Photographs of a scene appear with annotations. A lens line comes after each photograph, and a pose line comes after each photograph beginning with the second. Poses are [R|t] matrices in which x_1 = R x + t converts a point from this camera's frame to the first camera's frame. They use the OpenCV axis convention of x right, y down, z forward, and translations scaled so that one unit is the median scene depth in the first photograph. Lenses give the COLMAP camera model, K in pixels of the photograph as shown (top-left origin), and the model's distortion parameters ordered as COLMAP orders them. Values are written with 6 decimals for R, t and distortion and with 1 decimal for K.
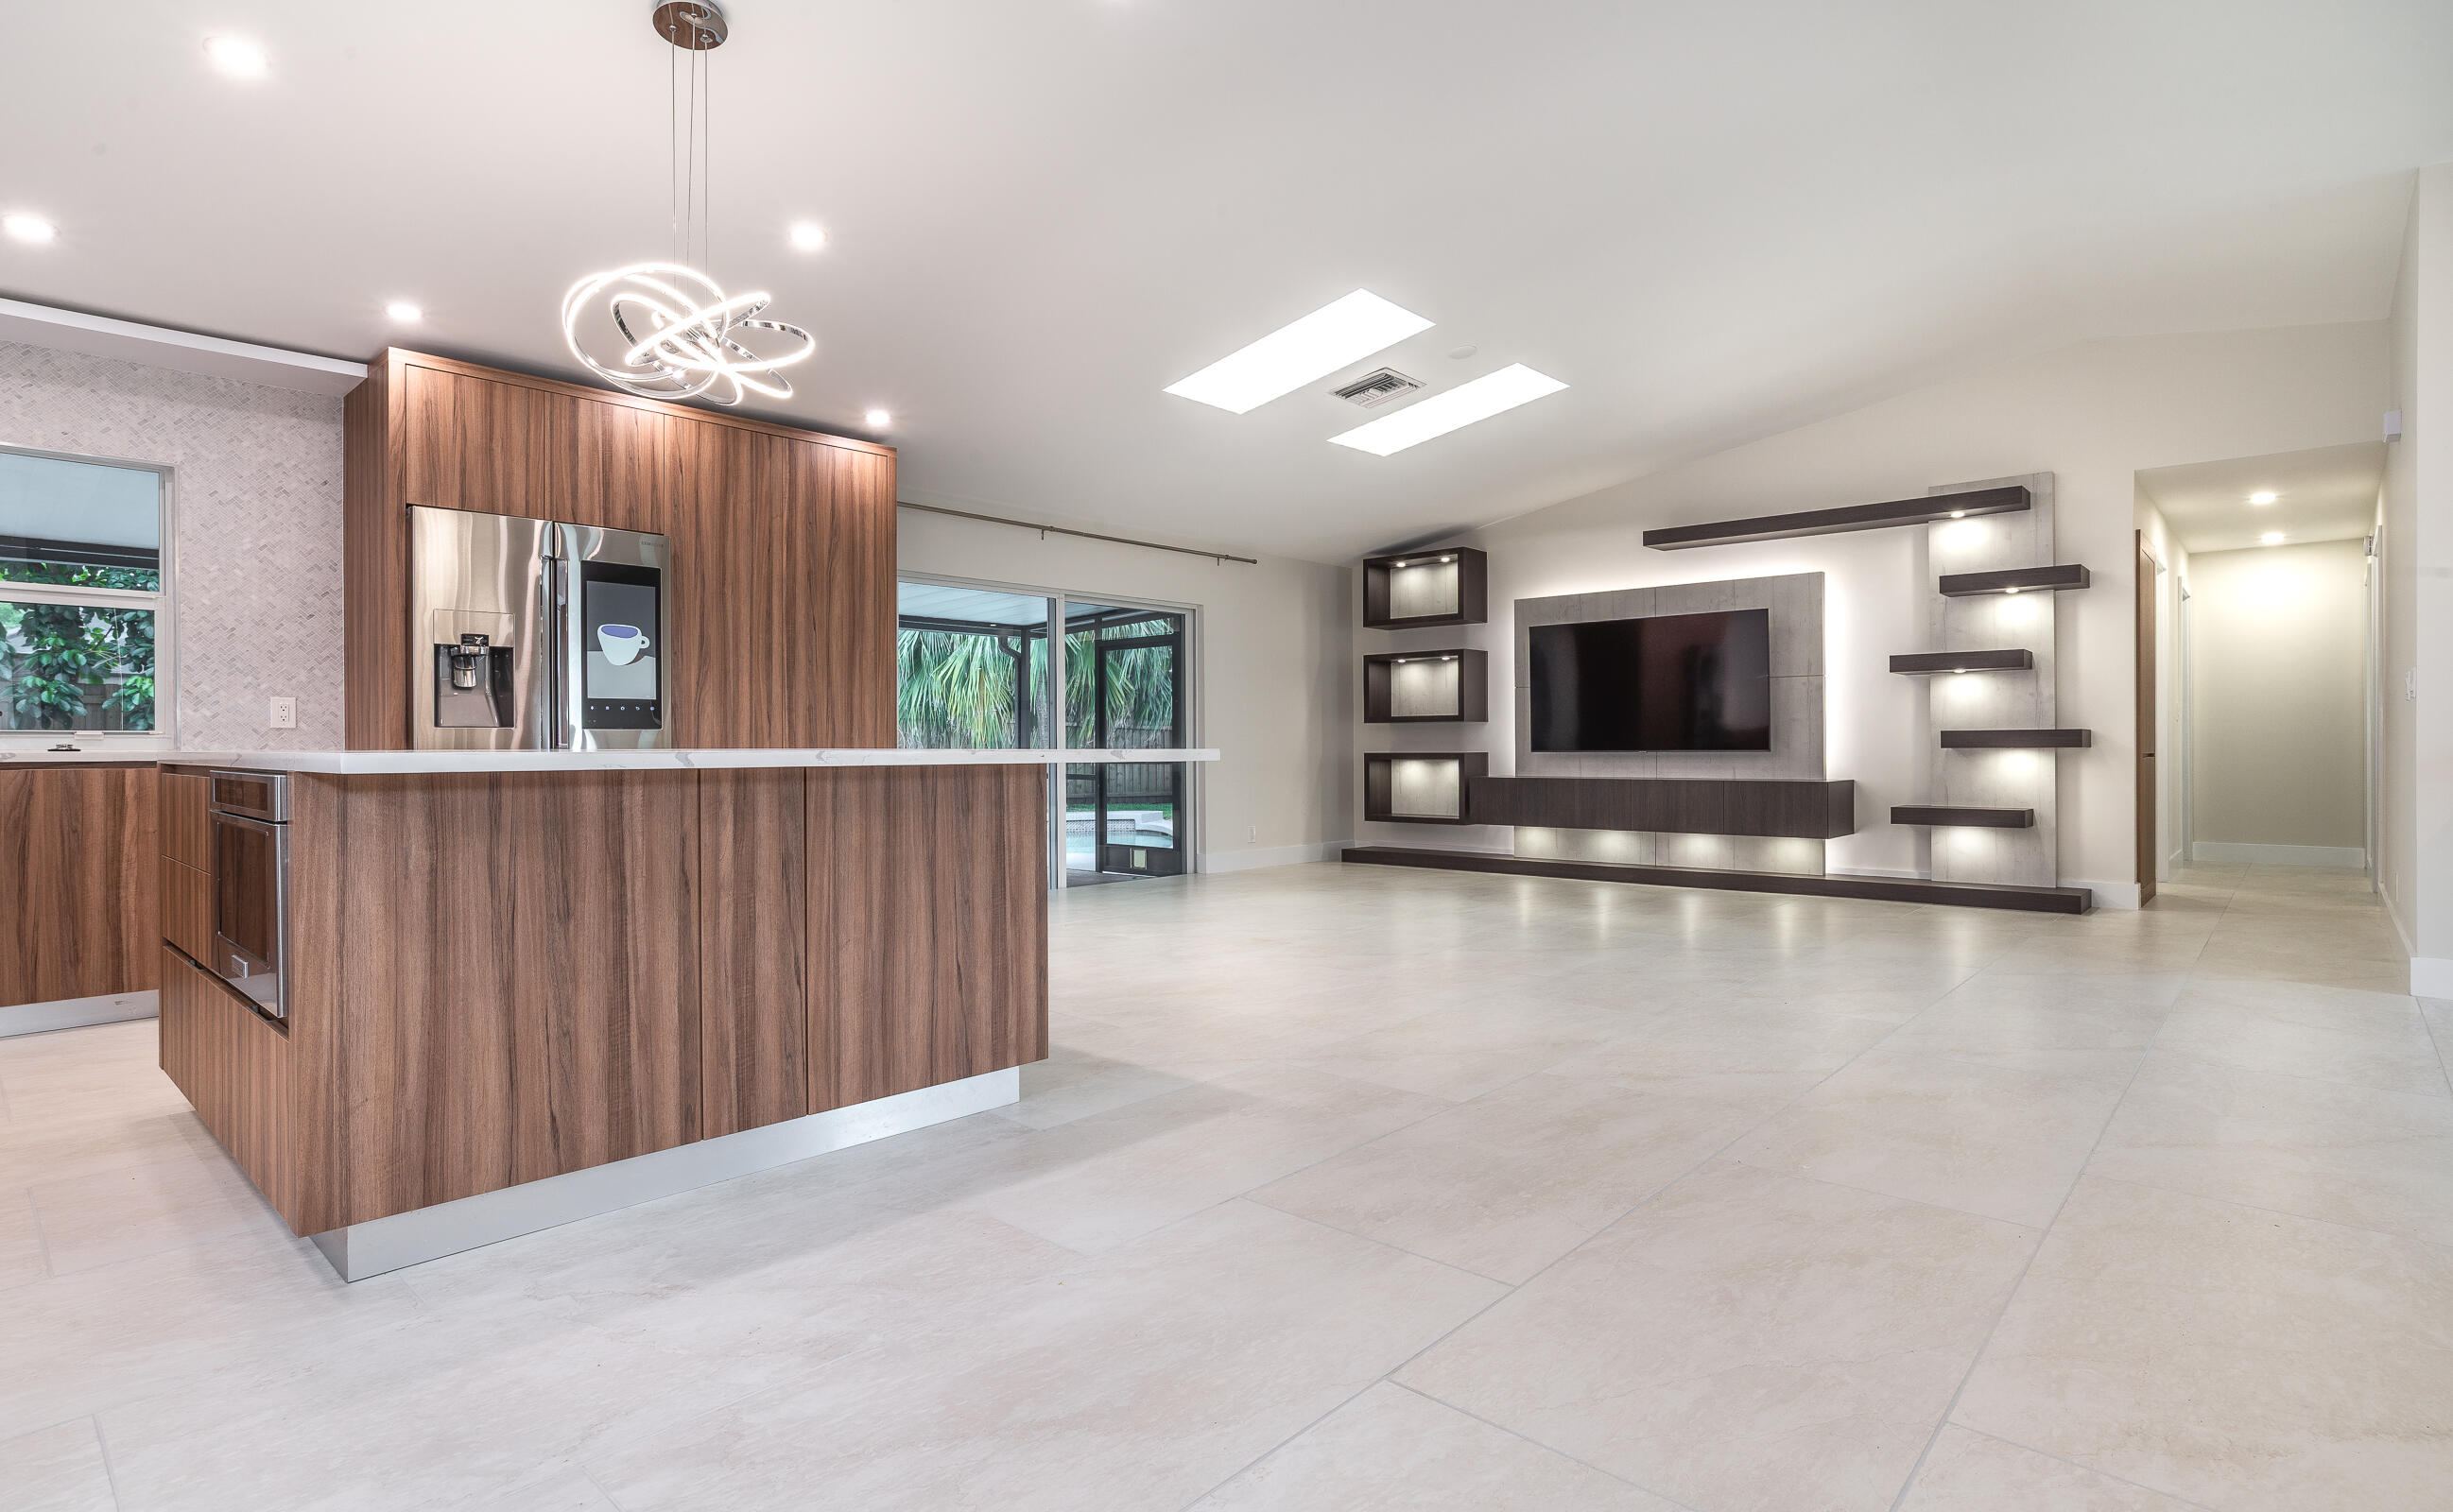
lens RADIAL K [[1234.7, 0, 1217.6], [0, 1234.7, 744.5], [0, 0, 1]] dist [-0.040878, 0.022030]
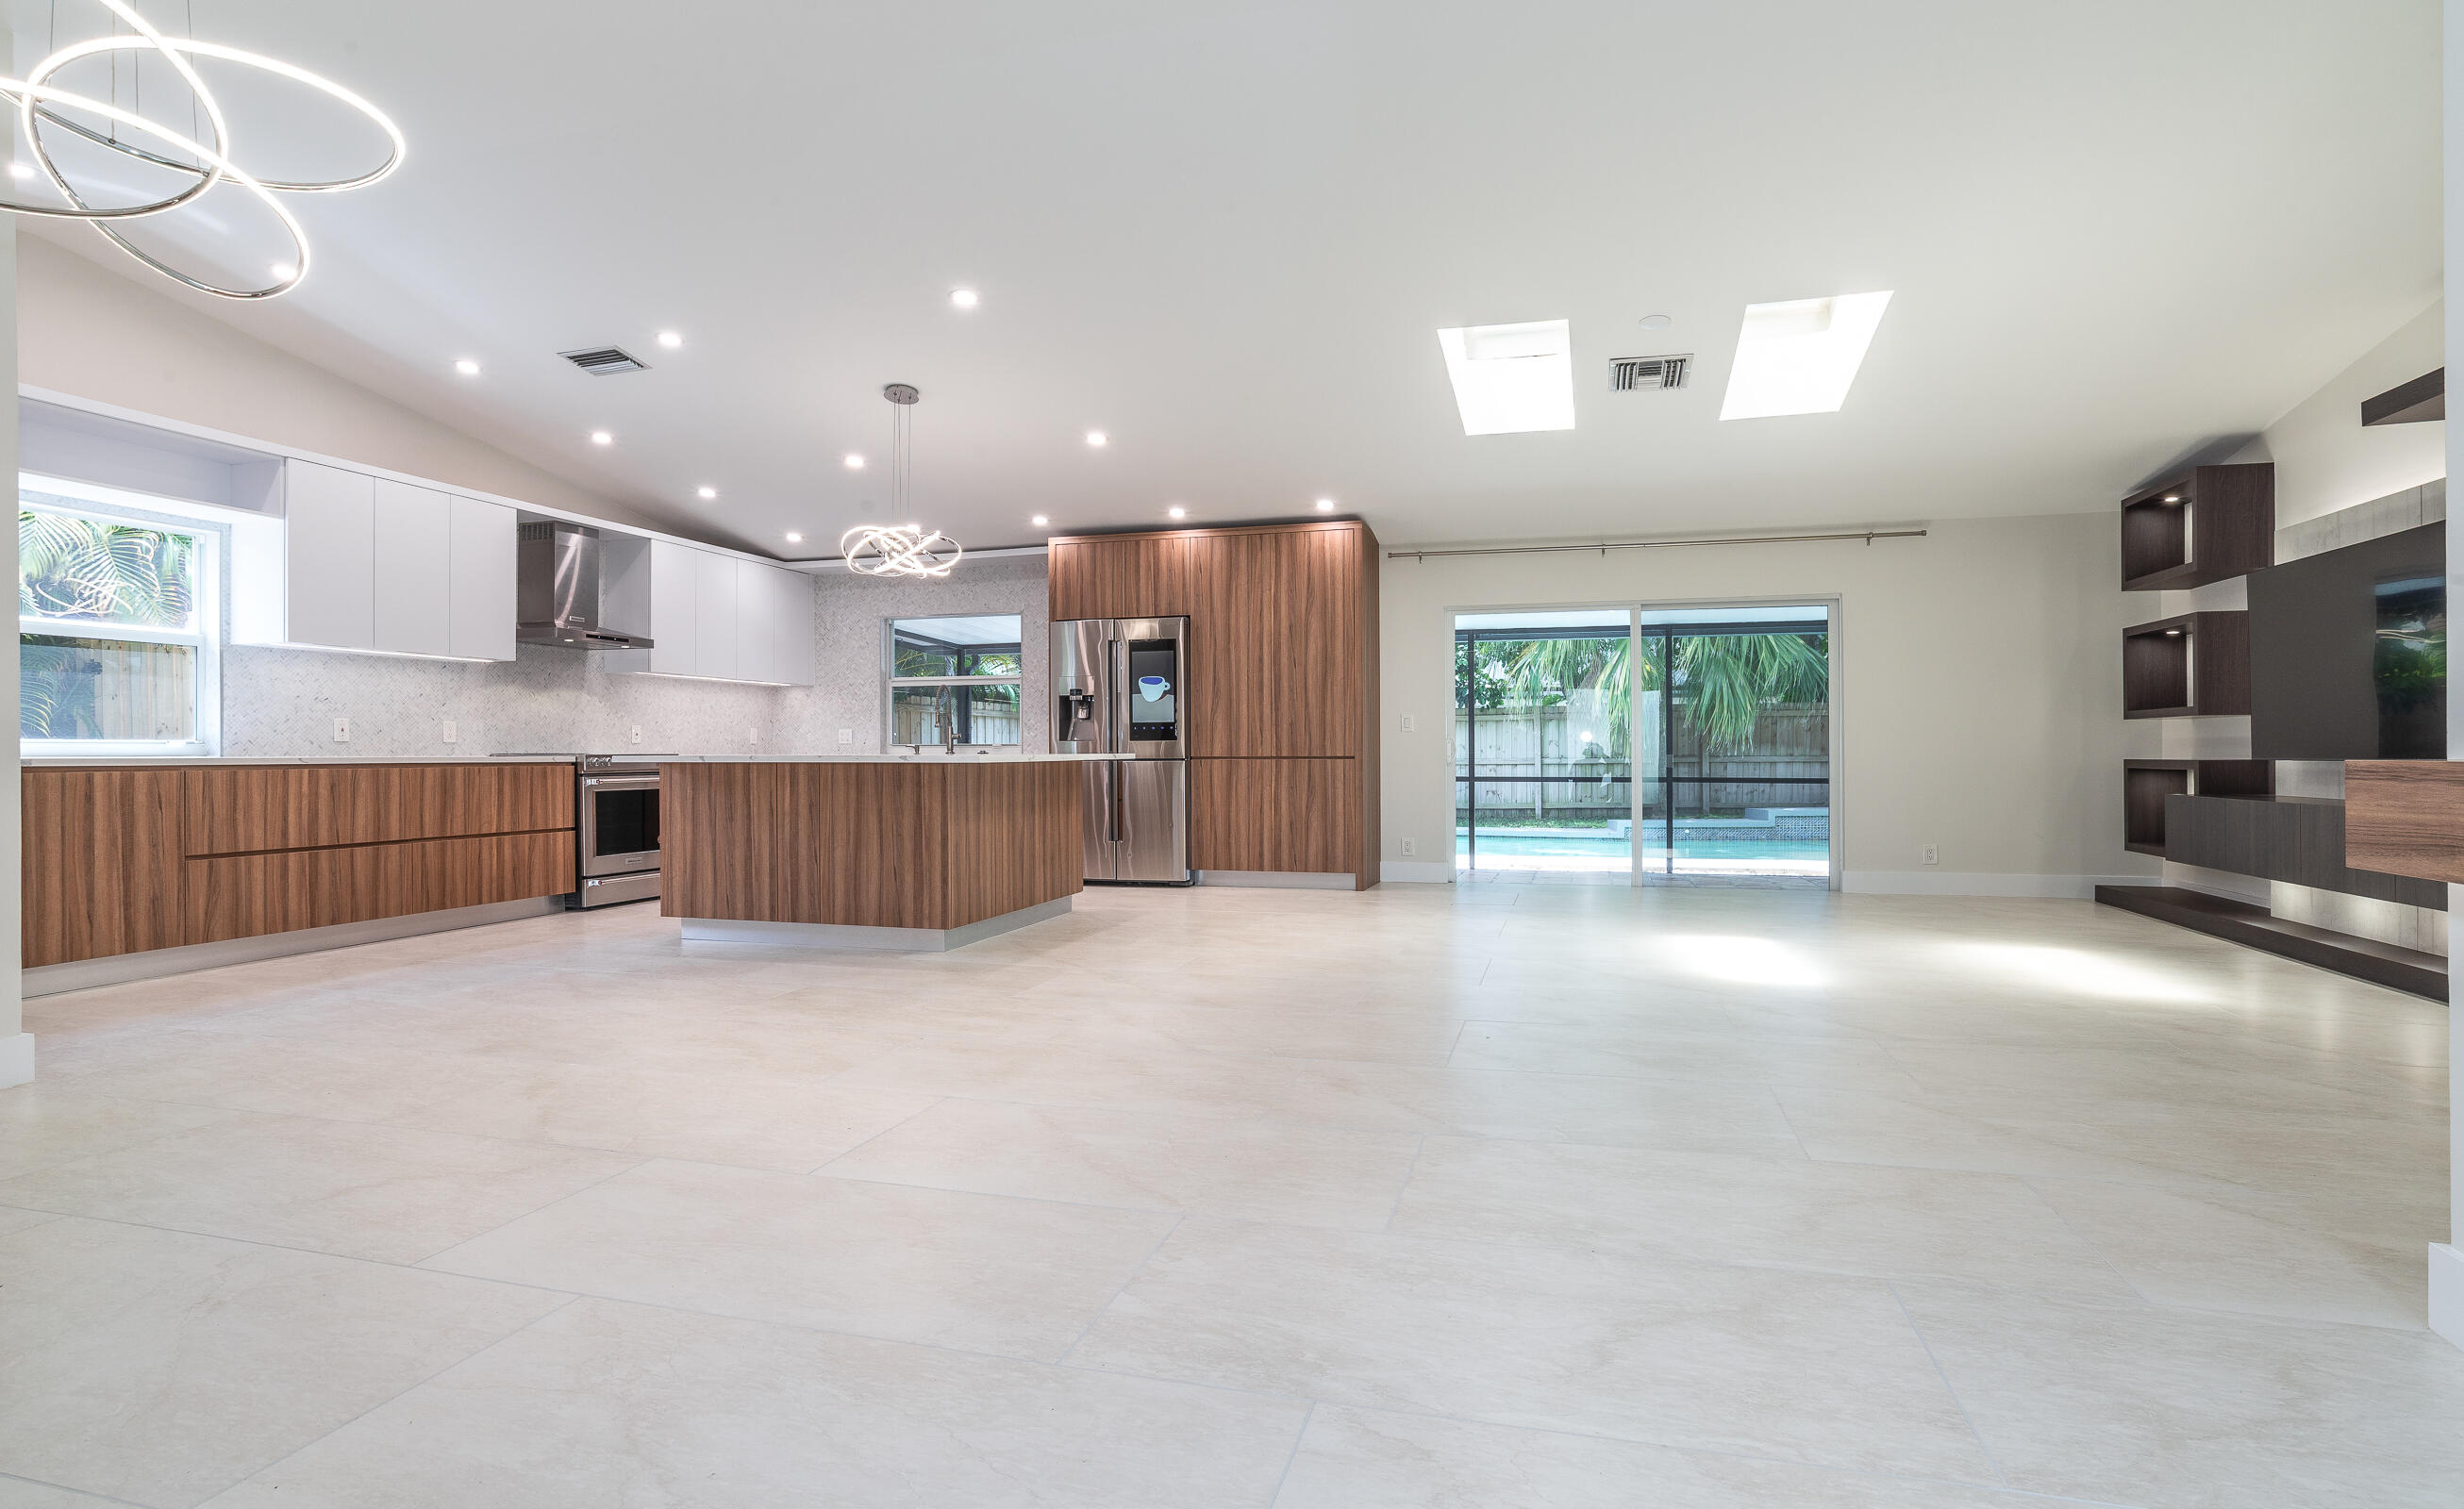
lens RADIAL K [[1225.9, 0, 1224.1], [0, 1225.9, 761.5], [0, 0, 1]] dist [-0.036055, 0.021582]
pose [[0.452963, 0.008601, -0.891488, 1.041174], [0.002706, 0.999936, 0.011022, -0.003154], [0.891525, -0.007405, 0.452910, 0.361383]]
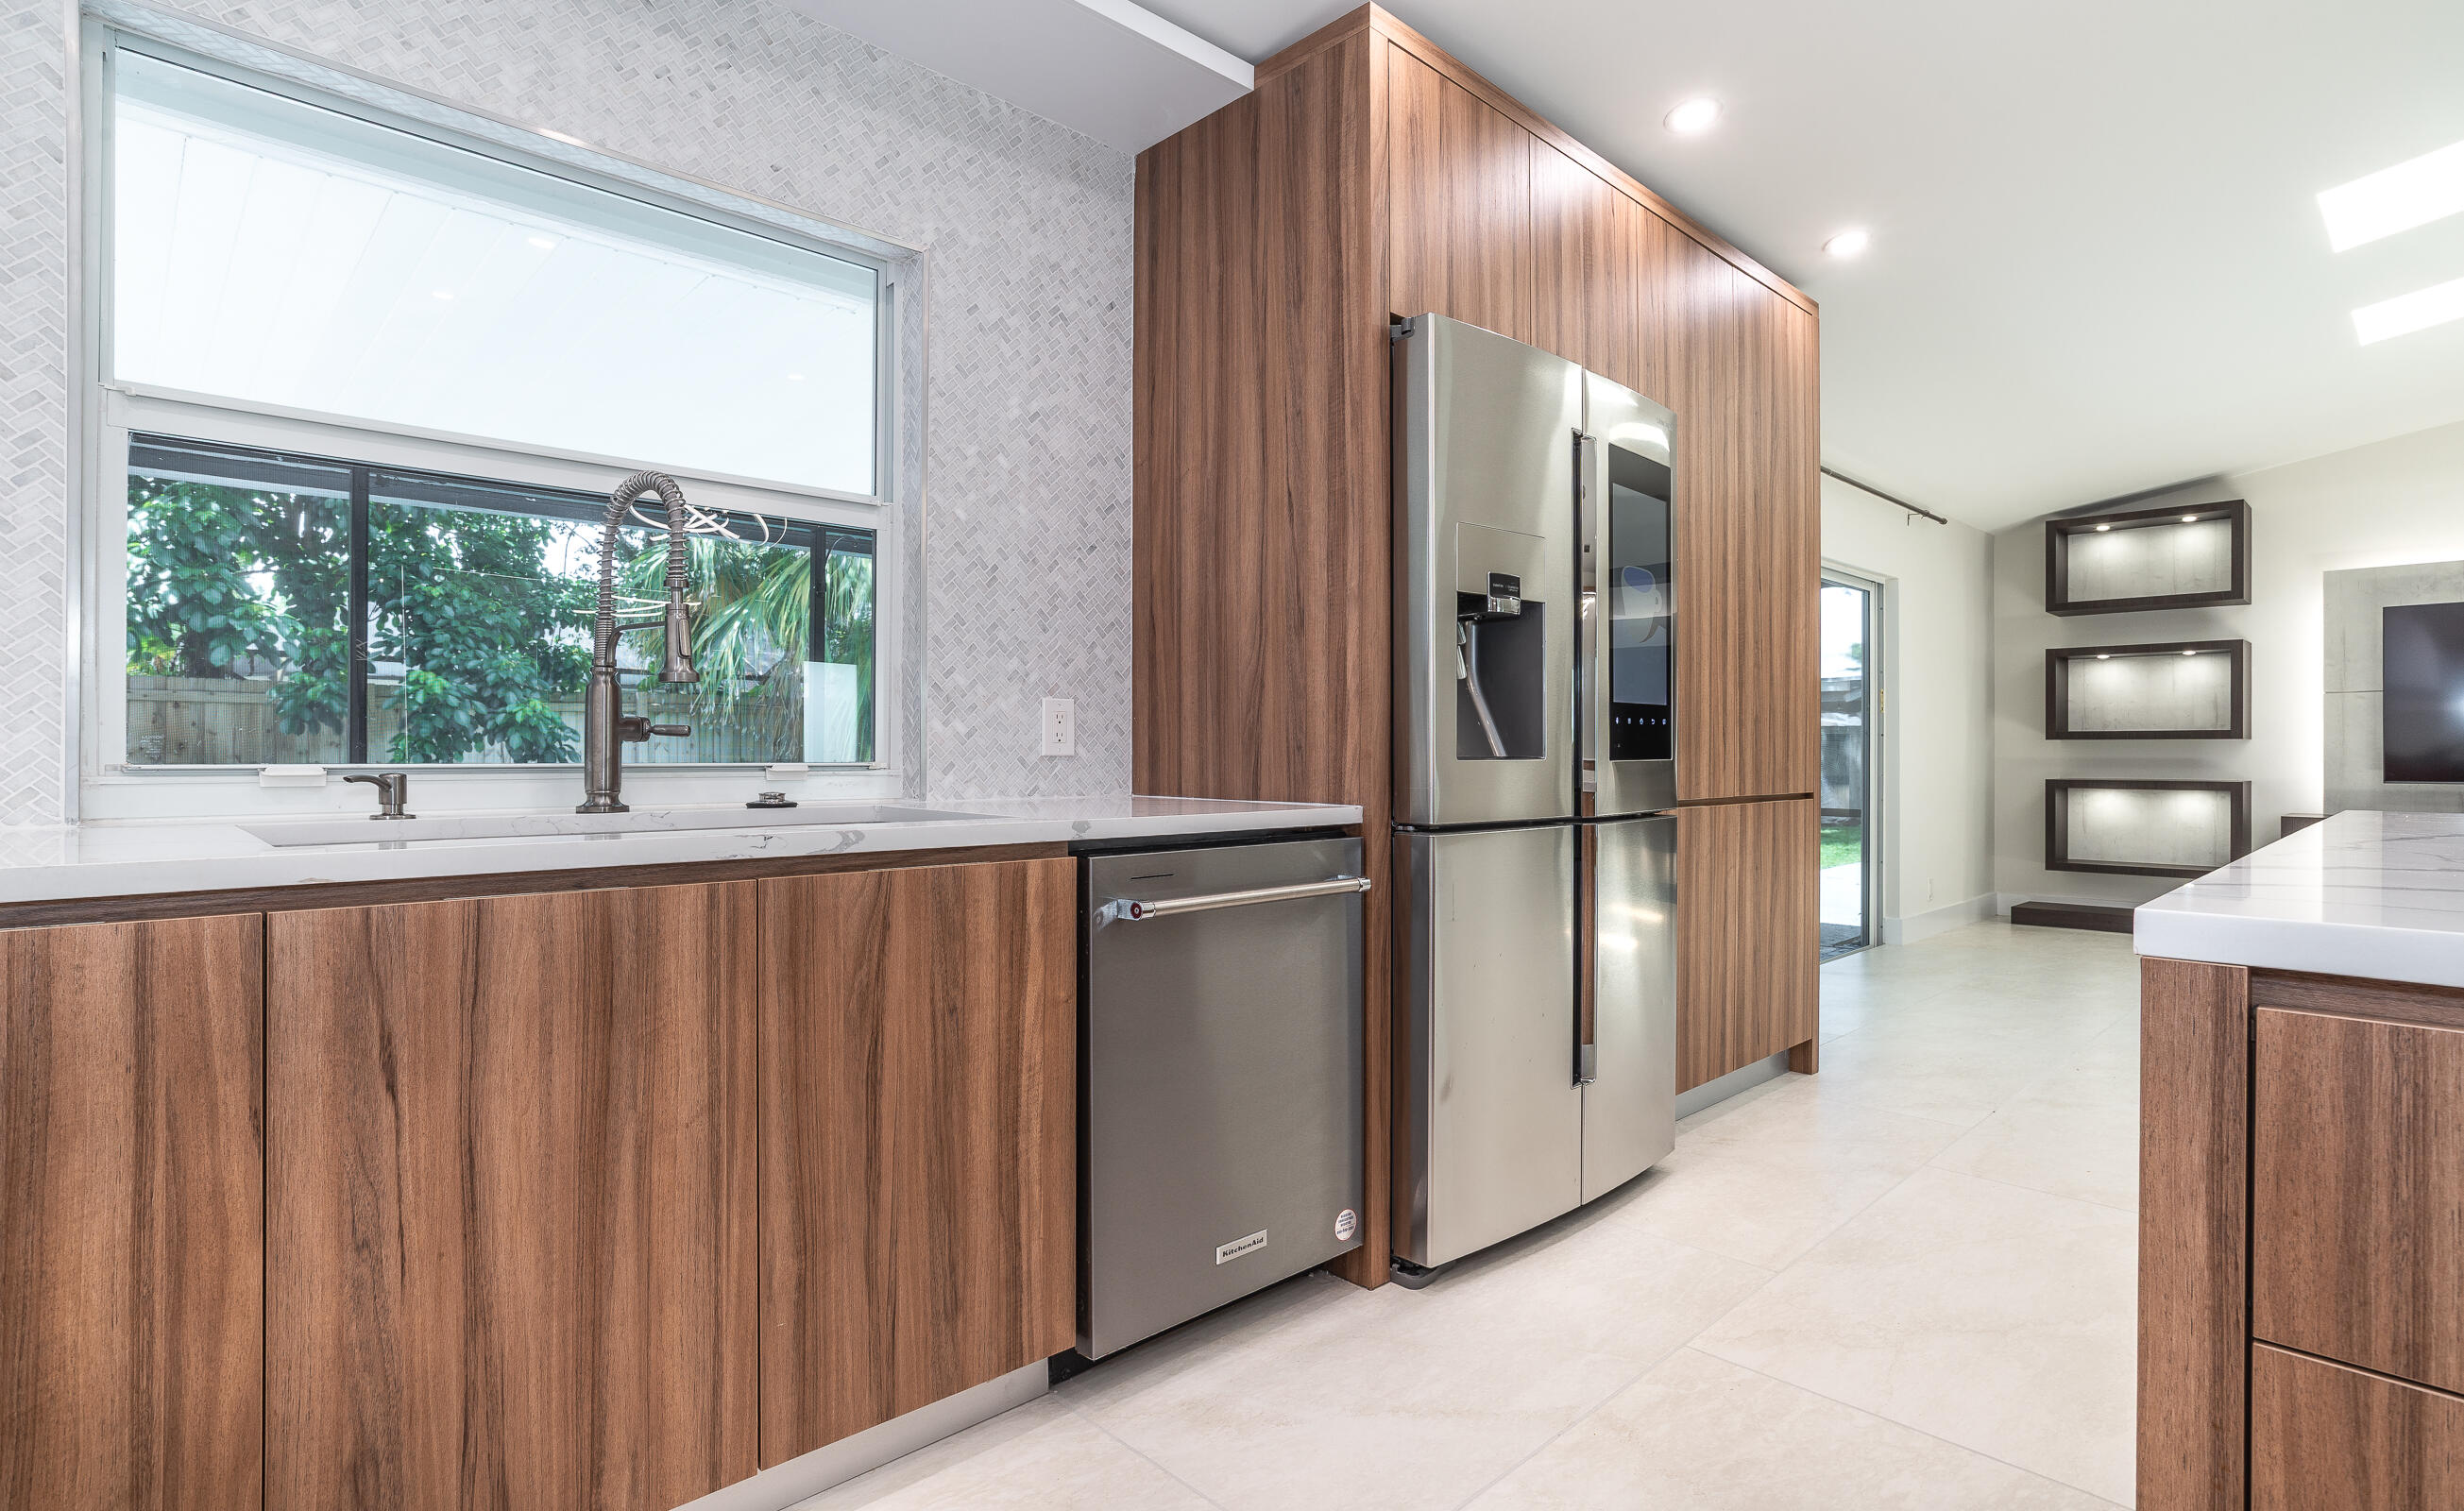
lens RADIAL K [[1226.0, 0, 1218.6], [0, 1226.0, 744.6], [0, 0, 1]] dist [-0.036055, 0.021582]
pose [[0.998301, 0.005871, -0.057965, -0.668419], [-0.006083, 0.999975, -0.003475, -0.017058], [0.057943, 0.003822, 0.998313, 0.466264]]
